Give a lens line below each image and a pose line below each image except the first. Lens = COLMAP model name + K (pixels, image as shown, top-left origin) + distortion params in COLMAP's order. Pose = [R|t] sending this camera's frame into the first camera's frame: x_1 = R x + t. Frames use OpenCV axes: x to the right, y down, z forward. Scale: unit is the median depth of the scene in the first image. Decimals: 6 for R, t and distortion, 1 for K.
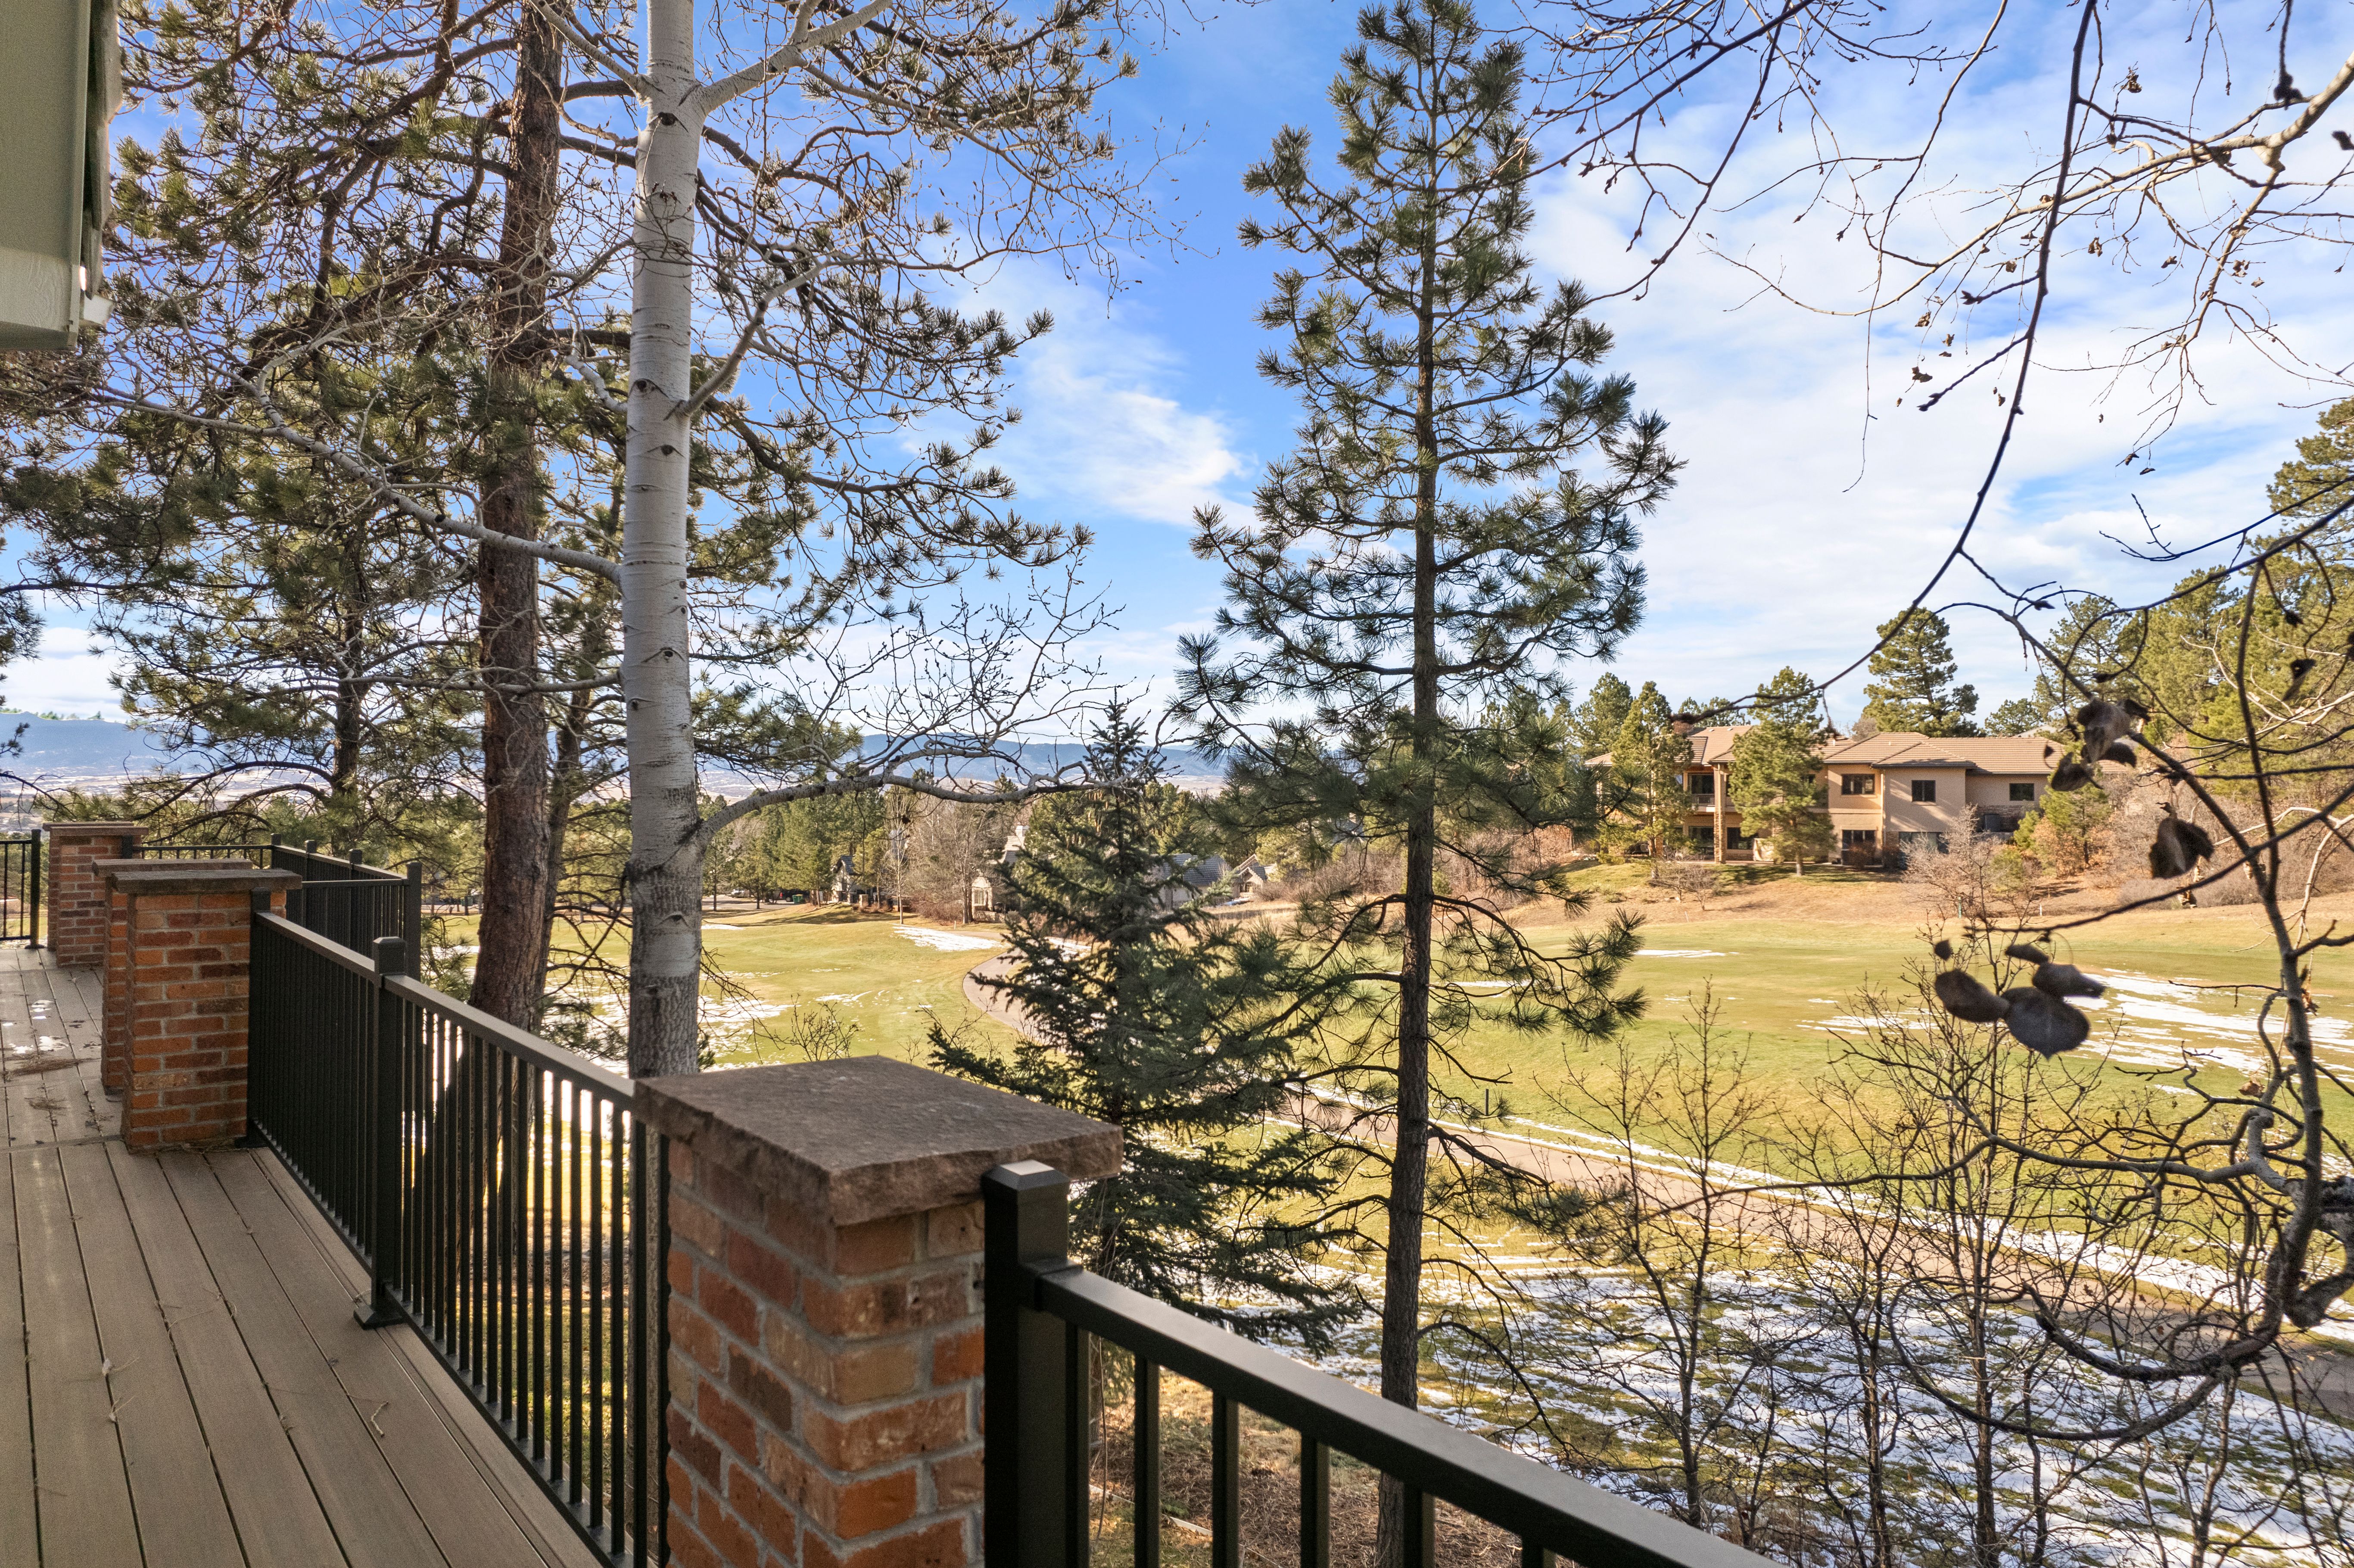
lens RADIAL K [[1503.4, 0, 1156.6], [0, 1503.4, 771.7], [0, 0, 1]] dist [-0.040281, 0.001821]
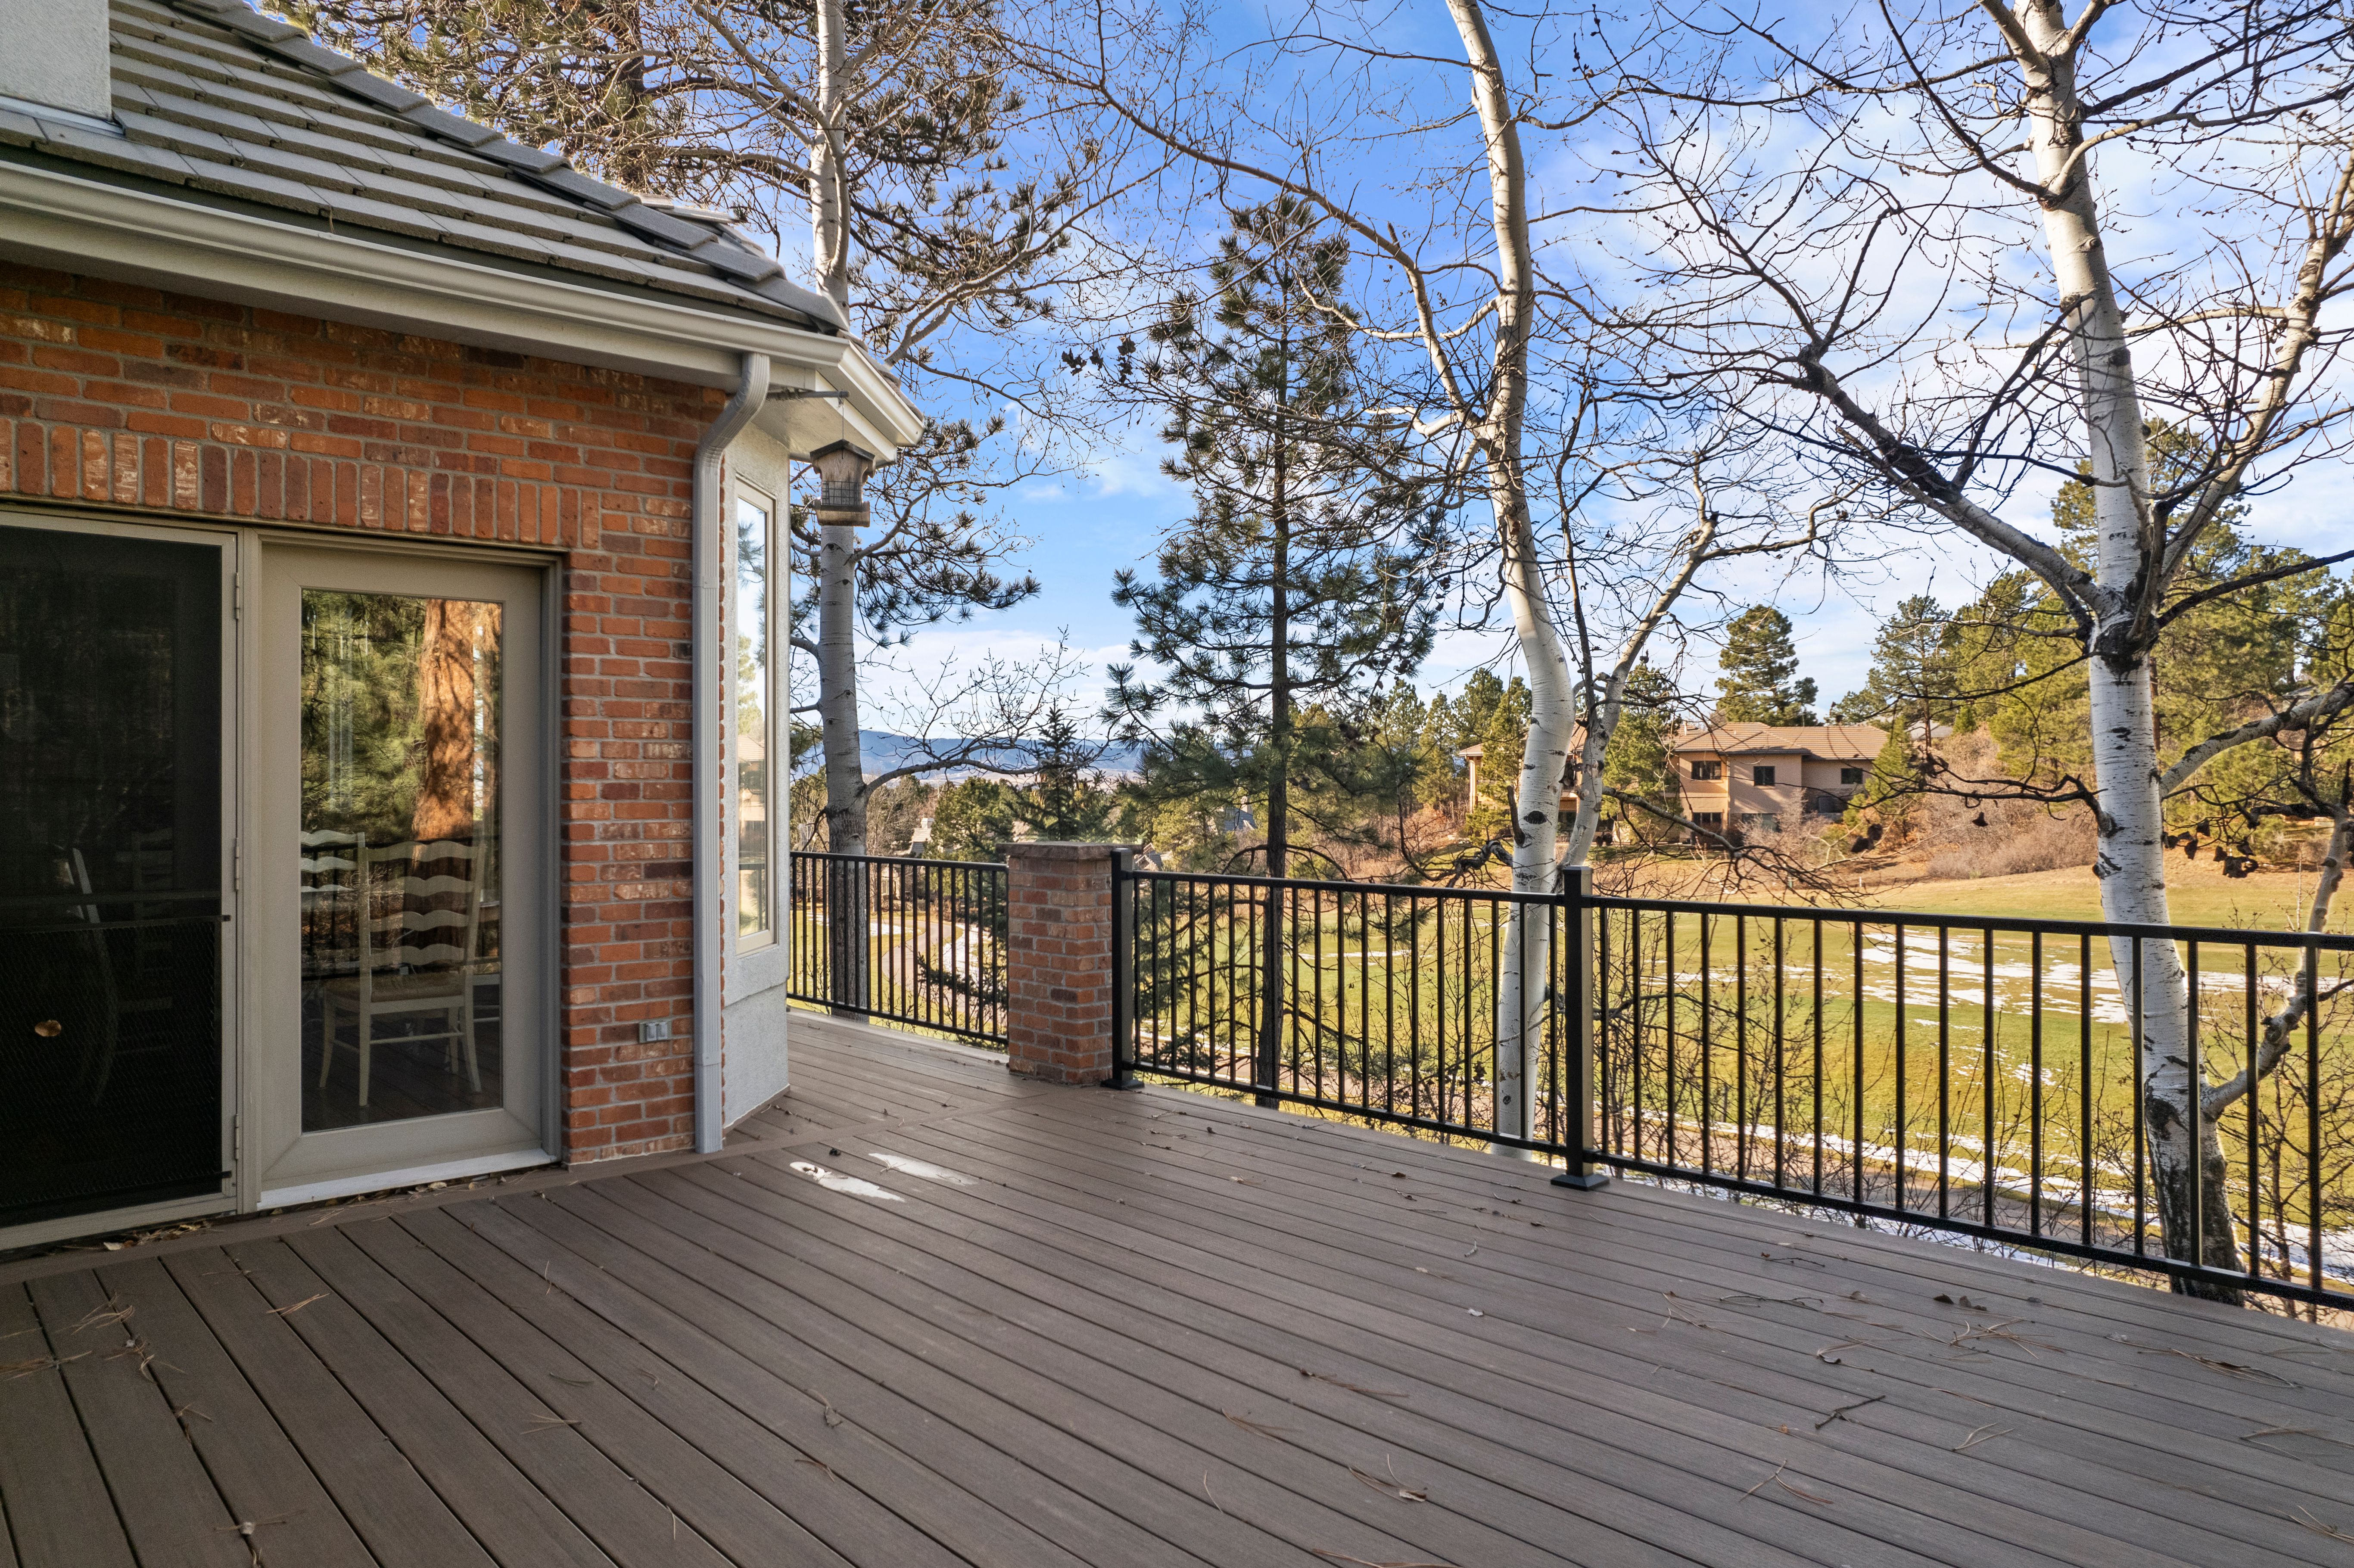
lens RADIAL K [[1503.4, 0, 1167.0], [0, 1503.4, 784.3], [0, 0, 1]] dist [-0.040281, 0.001821]
pose [[0.997019, -0.009139, 0.076609, -0.034503], [0.008123, 0.999875, 0.013564, 0.004564], [-0.076723, -0.012901, 0.996969, -0.382160]]
